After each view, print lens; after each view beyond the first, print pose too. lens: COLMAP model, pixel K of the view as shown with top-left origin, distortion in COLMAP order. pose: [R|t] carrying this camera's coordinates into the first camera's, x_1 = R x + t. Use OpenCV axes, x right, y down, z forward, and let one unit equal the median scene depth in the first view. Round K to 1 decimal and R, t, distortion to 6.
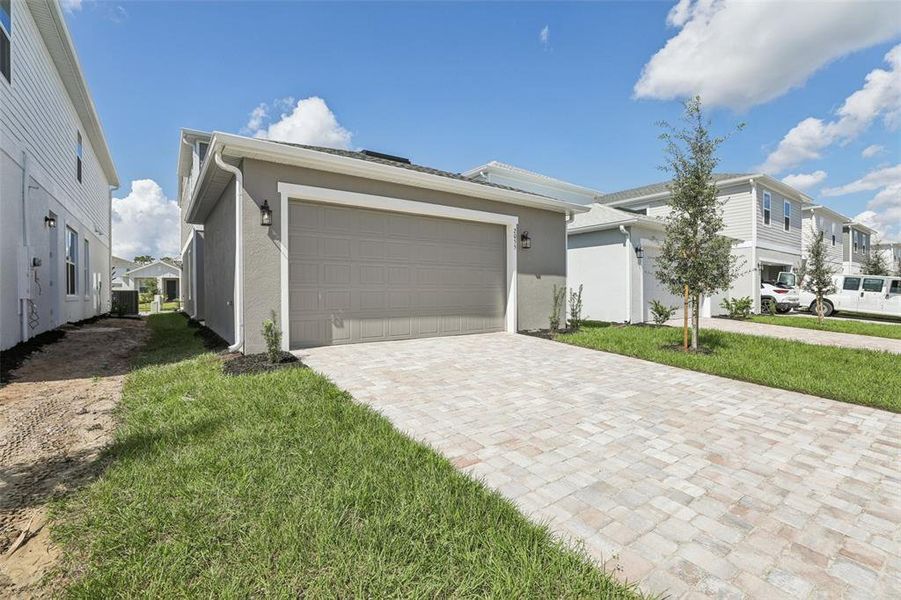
lens RADIAL K [[409.9, 0, 450.5], [0, 409.9, 300.0], [0, 0, 1]] dist [-0.035298, 0.000365]
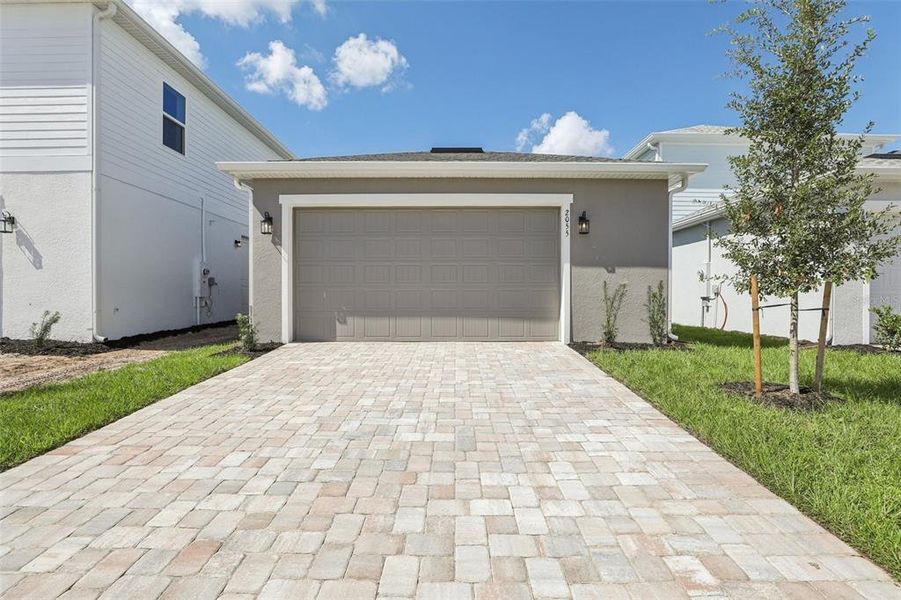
lens RADIAL K [[409.9, 0, 450.5], [0, 409.9, 300.0], [0, 0, 1]] dist [-0.035298, 0.000365]
pose [[0.810545, 0.006711, -0.585638, 0.526777], [-0.010726, 0.999937, -0.003388, 0.004511], [0.585579, 0.009028, 0.810565, 0.287849]]
